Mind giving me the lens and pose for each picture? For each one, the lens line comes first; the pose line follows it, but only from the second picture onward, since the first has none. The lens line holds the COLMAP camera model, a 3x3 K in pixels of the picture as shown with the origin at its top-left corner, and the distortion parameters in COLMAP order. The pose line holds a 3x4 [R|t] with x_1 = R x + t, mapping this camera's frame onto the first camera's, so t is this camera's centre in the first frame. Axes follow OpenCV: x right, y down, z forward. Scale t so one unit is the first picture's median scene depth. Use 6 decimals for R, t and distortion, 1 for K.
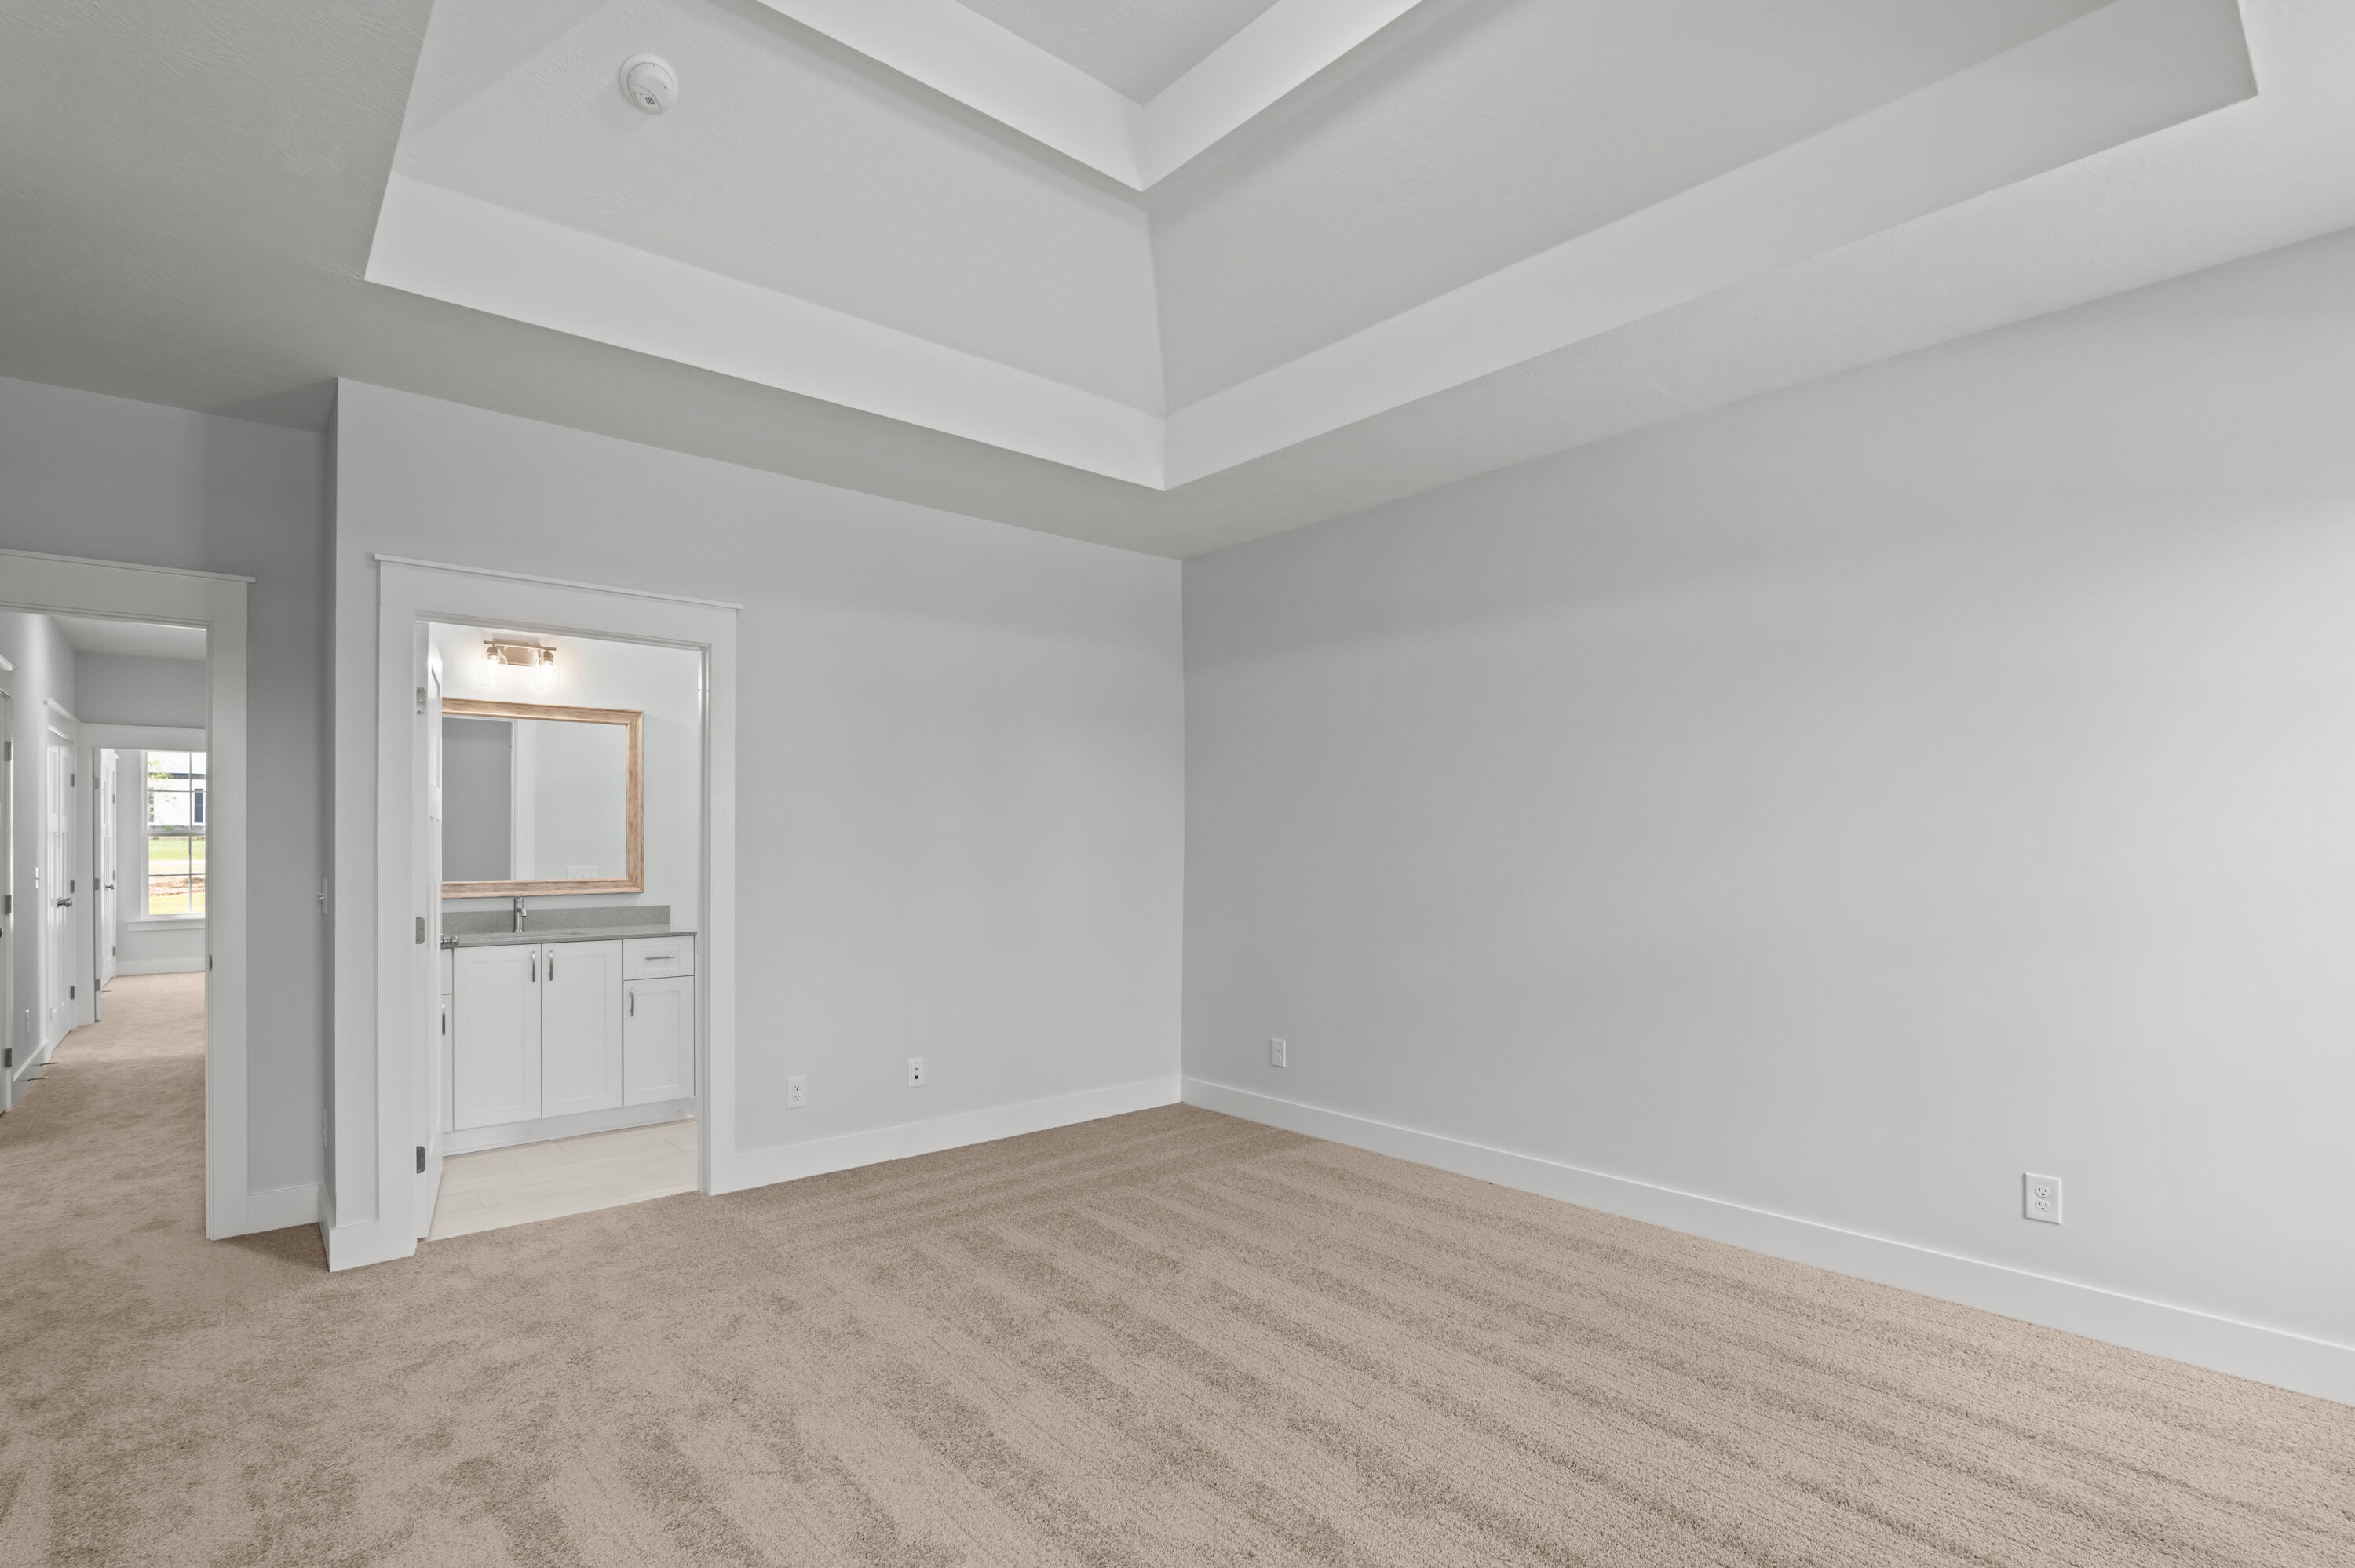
lens RADIAL K [[1096.5, 0, 1194.9], [0, 1096.5, 851.6], [0, 0, 1]] dist [-0.021391, 0.005830]
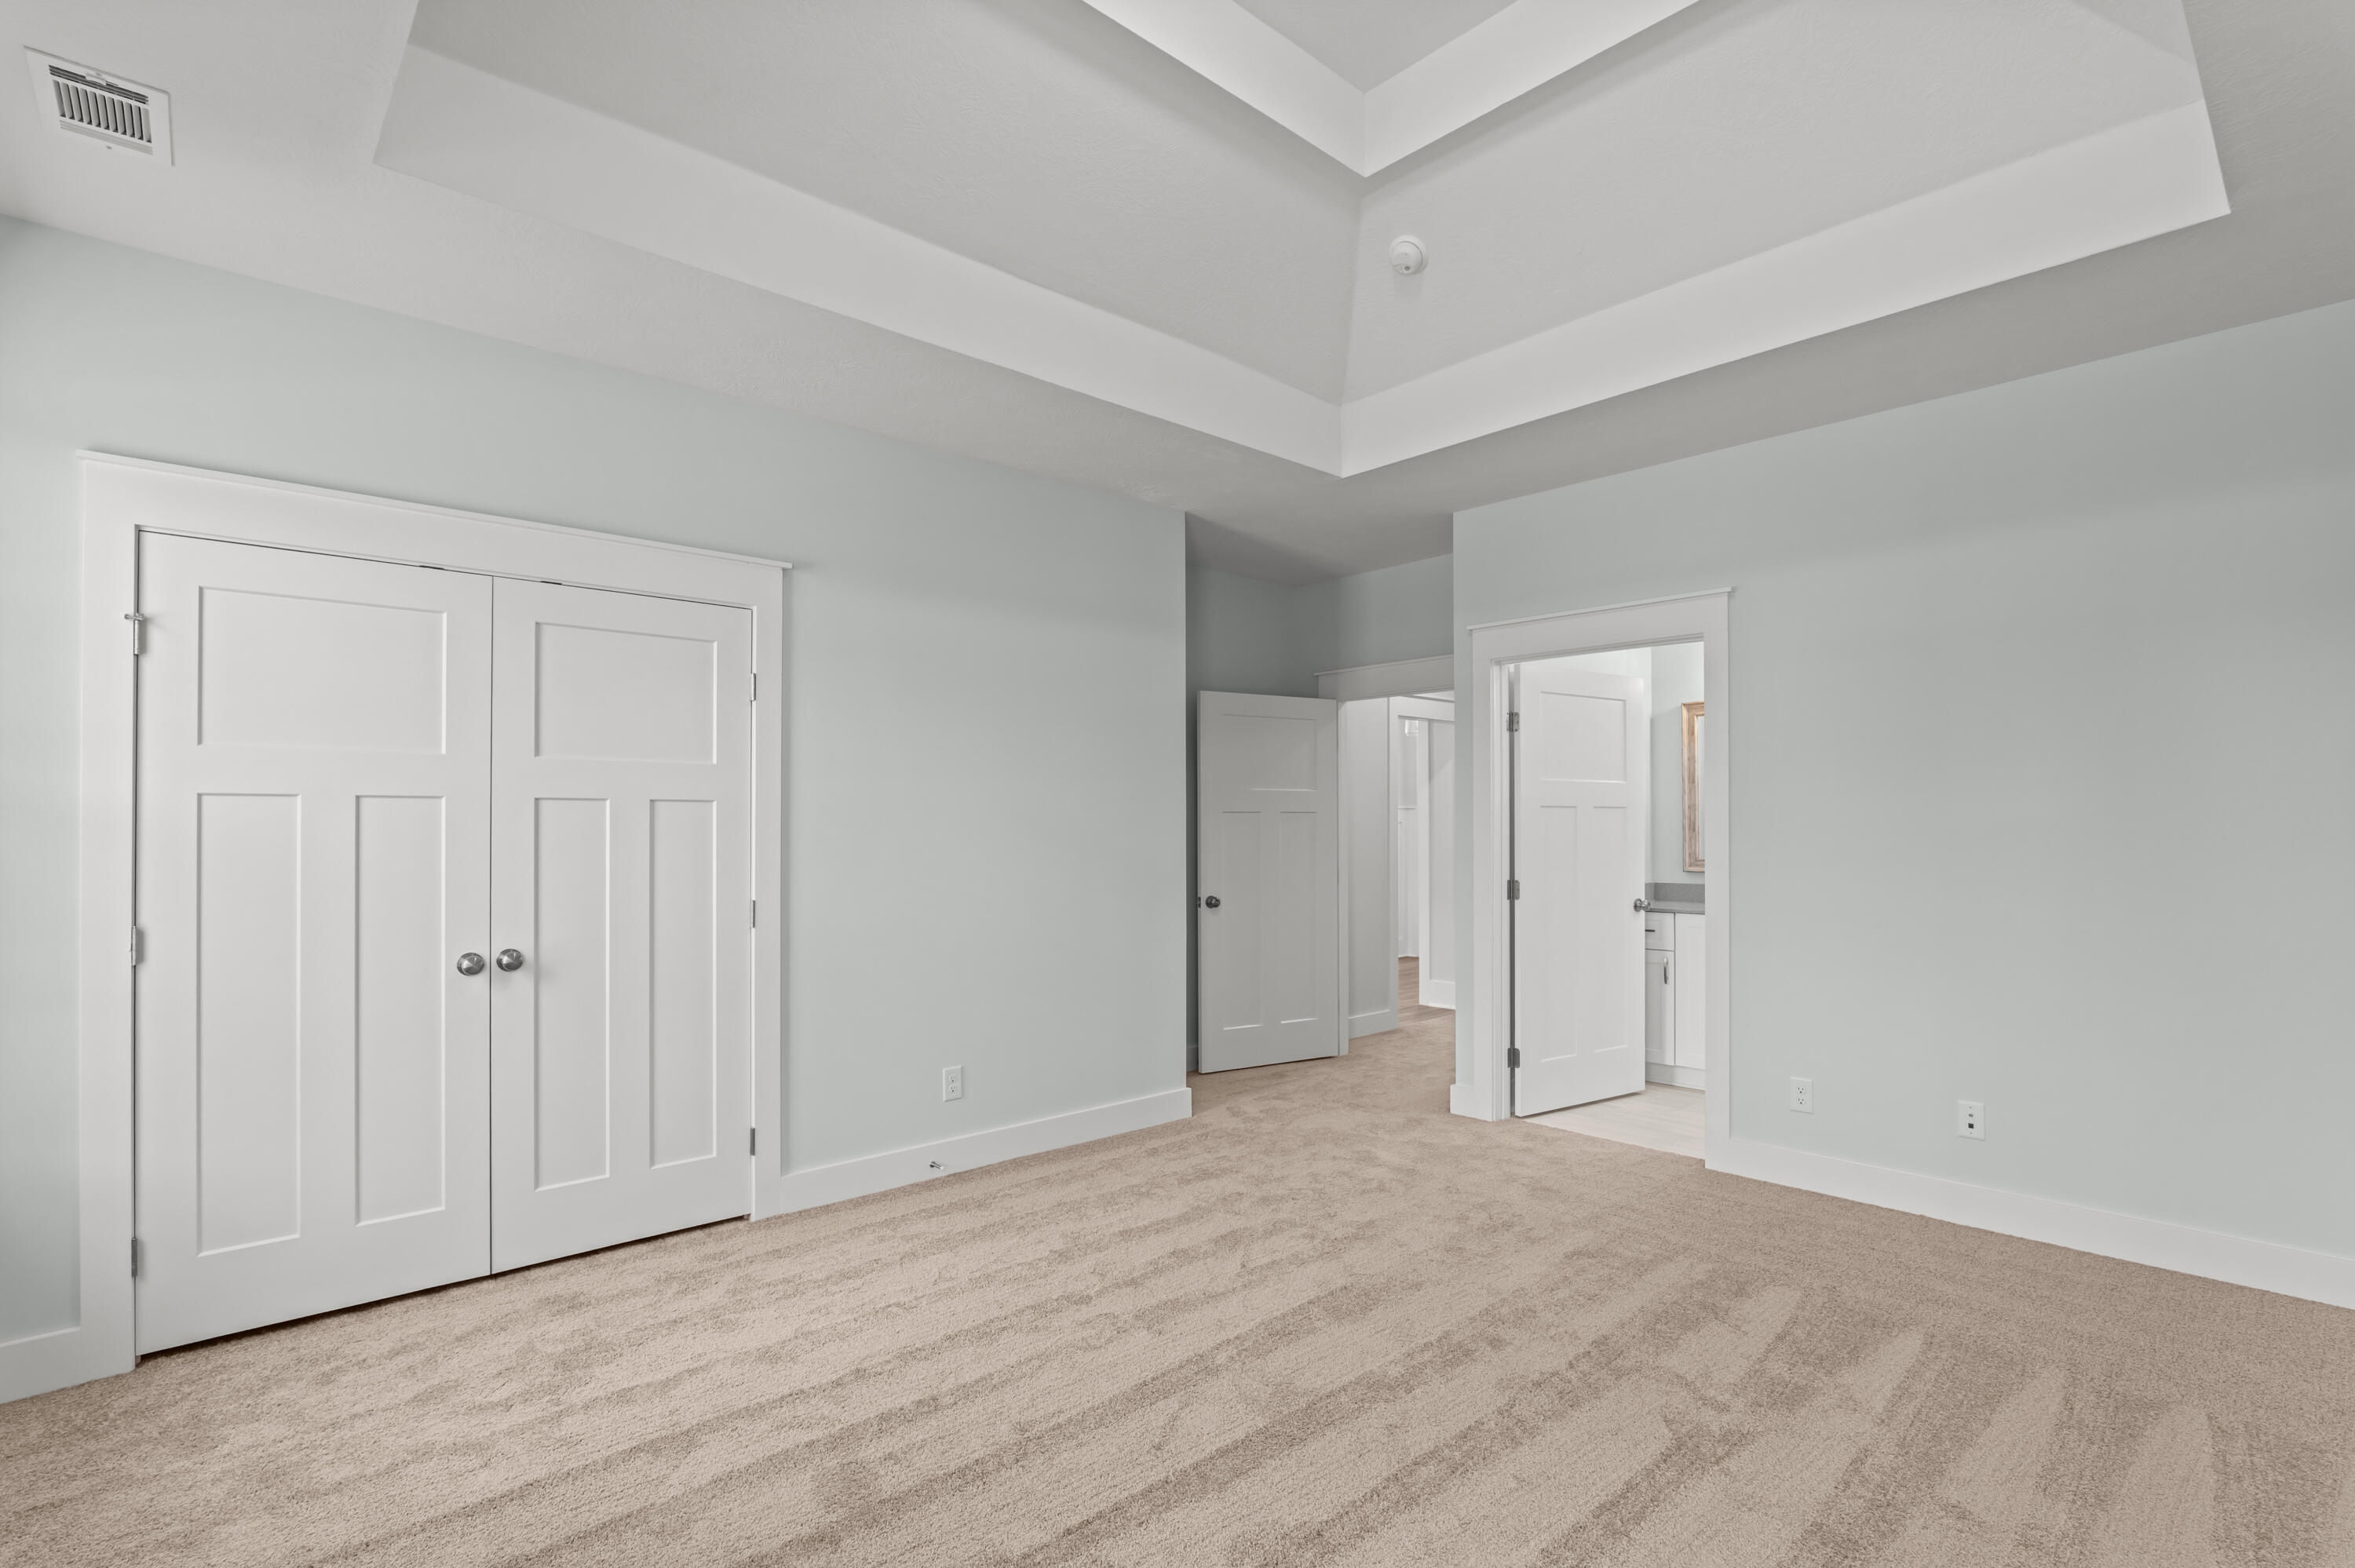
lens RADIAL K [[1096.5, 0, 1170.4], [0, 1096.5, 803.3], [0, 0, 1]] dist [-0.021391, 0.005830]
pose [[0.026977, -0.020417, -0.999428, 0.624058], [-0.006801, 0.999765, -0.020607, -0.003532], [0.999613, 0.007353, 0.026832, 0.506989]]
